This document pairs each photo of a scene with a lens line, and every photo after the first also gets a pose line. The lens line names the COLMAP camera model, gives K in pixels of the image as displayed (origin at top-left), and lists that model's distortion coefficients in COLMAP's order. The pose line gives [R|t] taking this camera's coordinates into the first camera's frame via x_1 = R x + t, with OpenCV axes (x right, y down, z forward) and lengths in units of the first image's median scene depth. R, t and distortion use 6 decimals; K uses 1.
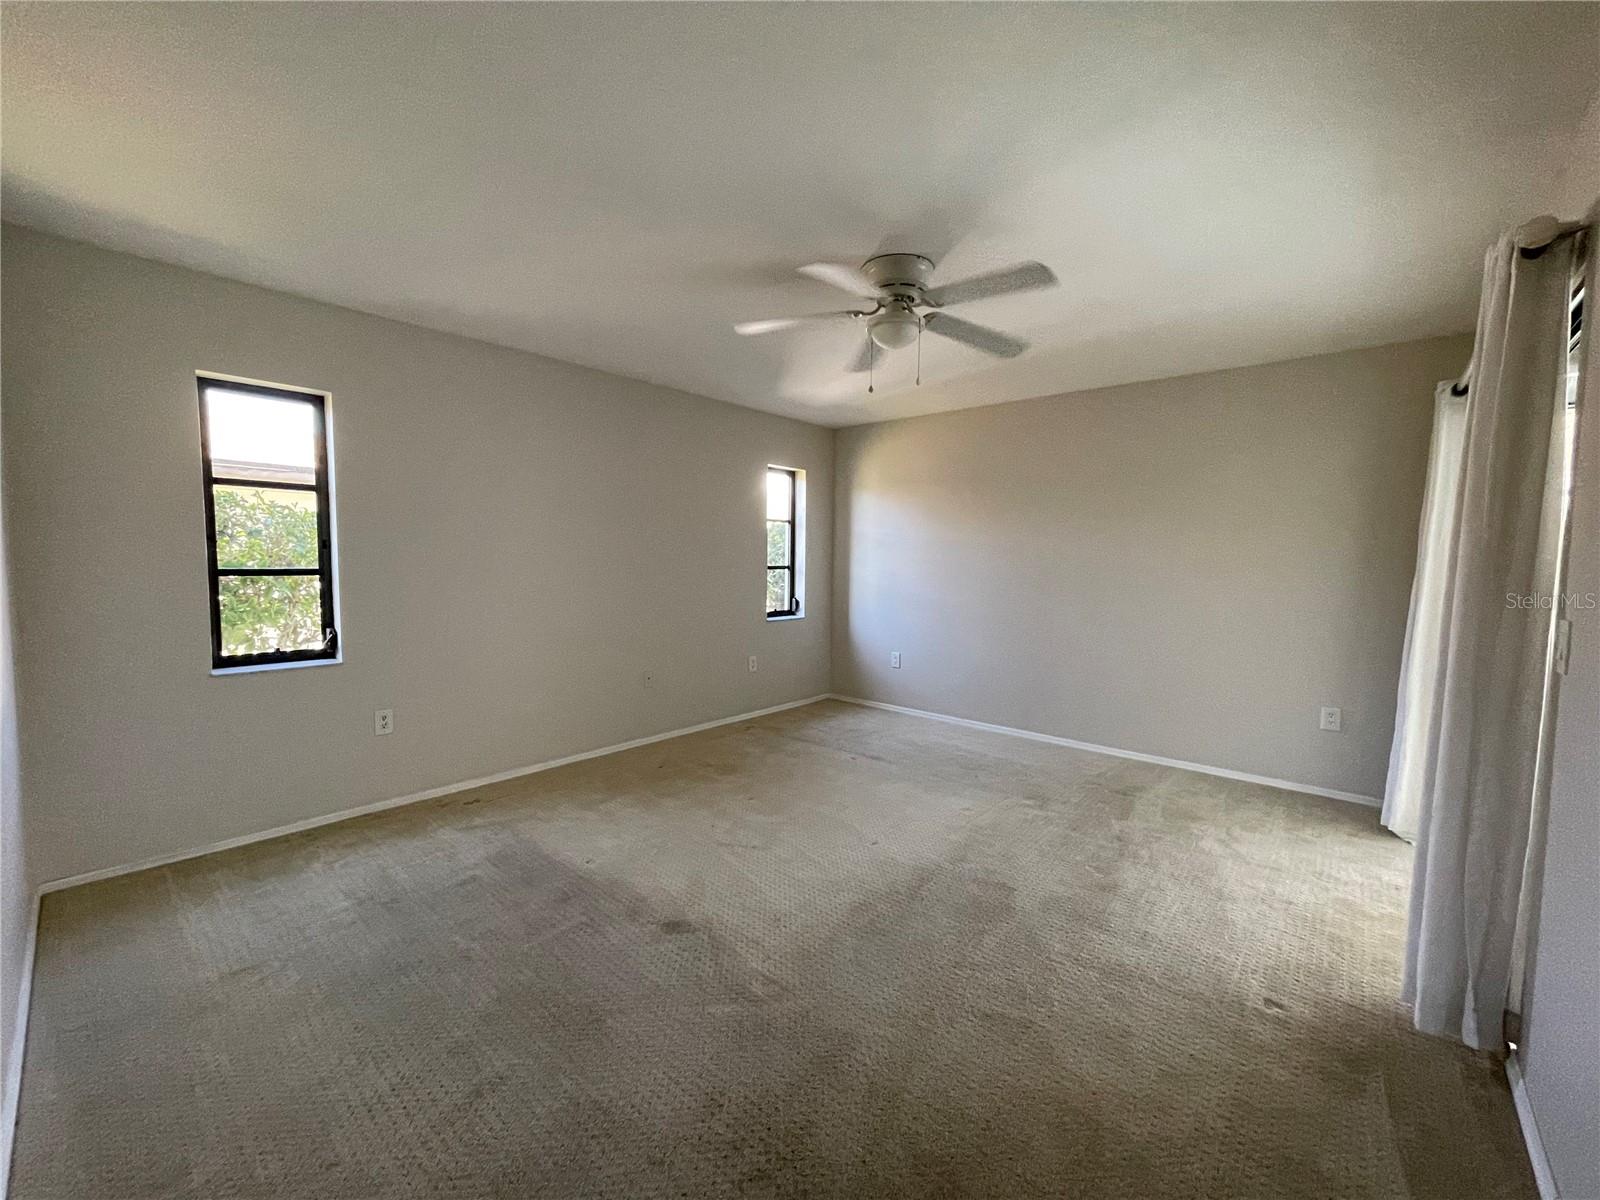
lens RADIAL K [[643.8, 0, 802.8], [0, 643.8, 599.4], [0, 0, 1]] dist [-0.001397, -0.000010]
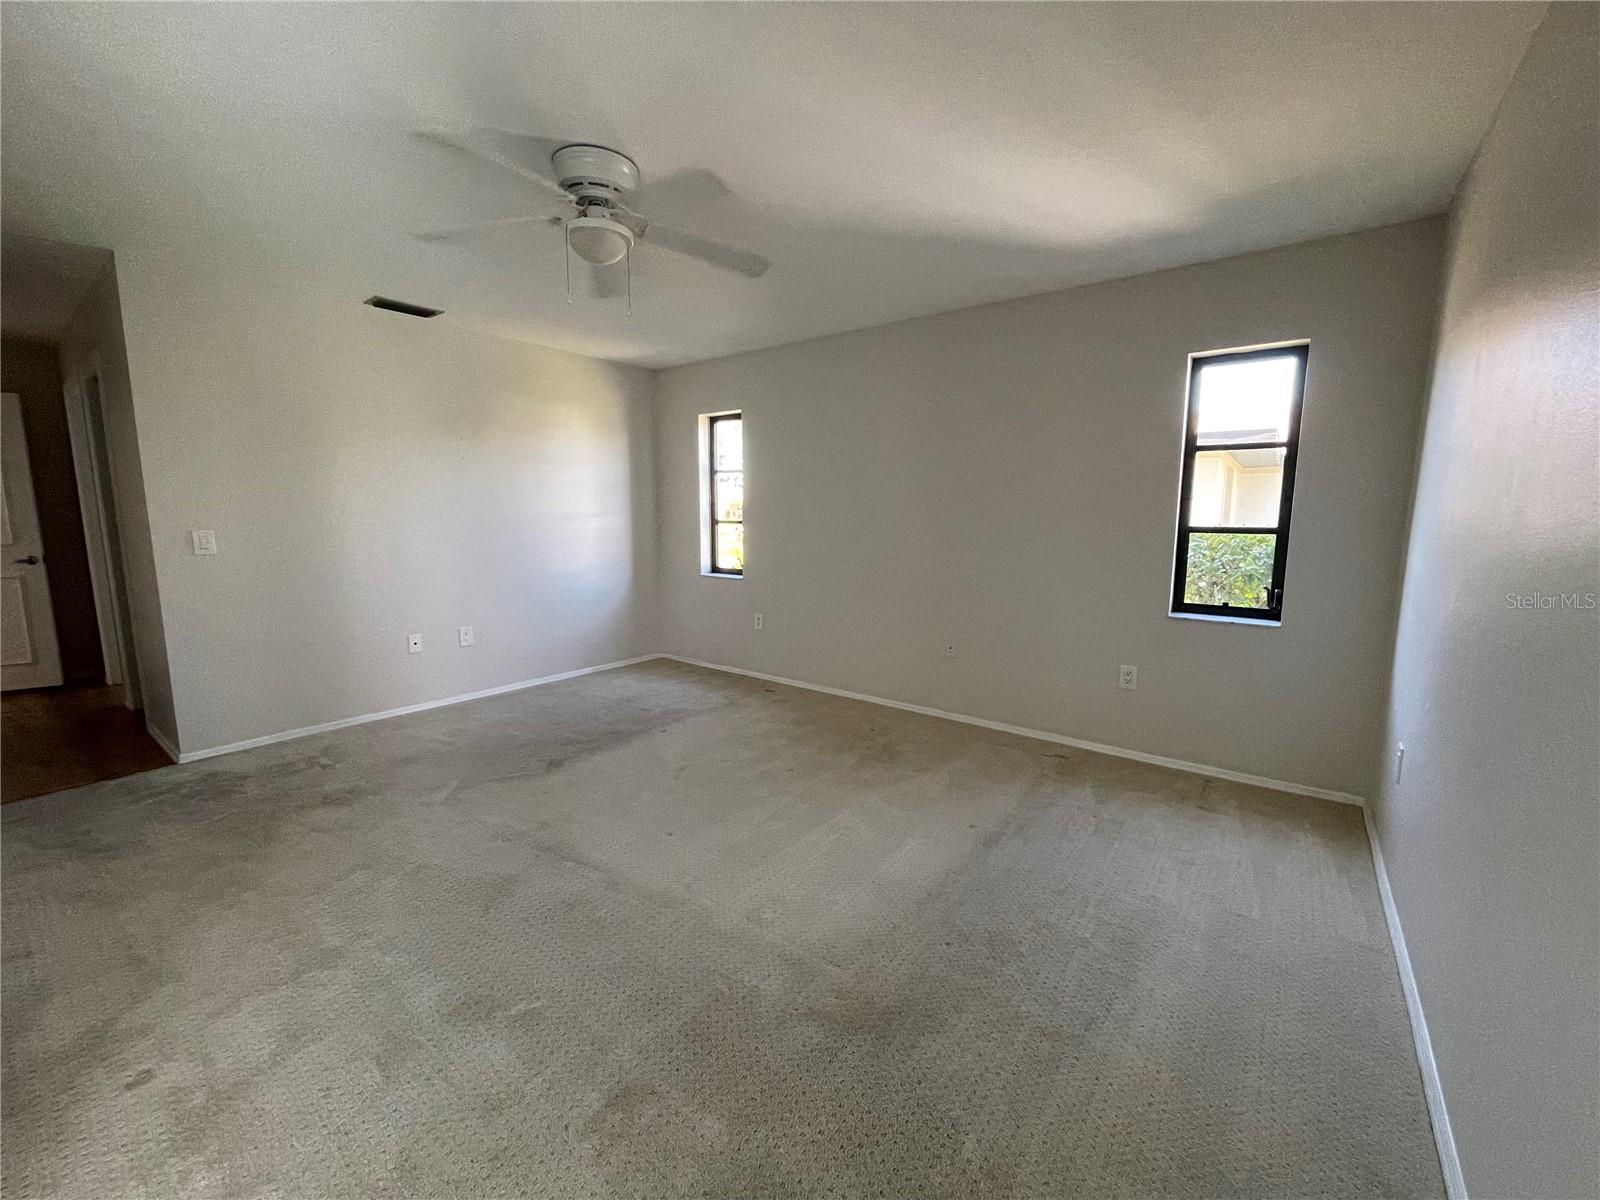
lens RADIAL K [[643.8, 0, 802.8], [0, 643.8, 599.4], [0, 0, 1]] dist [-0.001397, -0.000010]
pose [[0.054195, 0.125940, -0.990556, 0.316192], [-0.066233, 0.990283, 0.122282, -0.020373], [0.996331, 0.058980, 0.062009, 0.368966]]
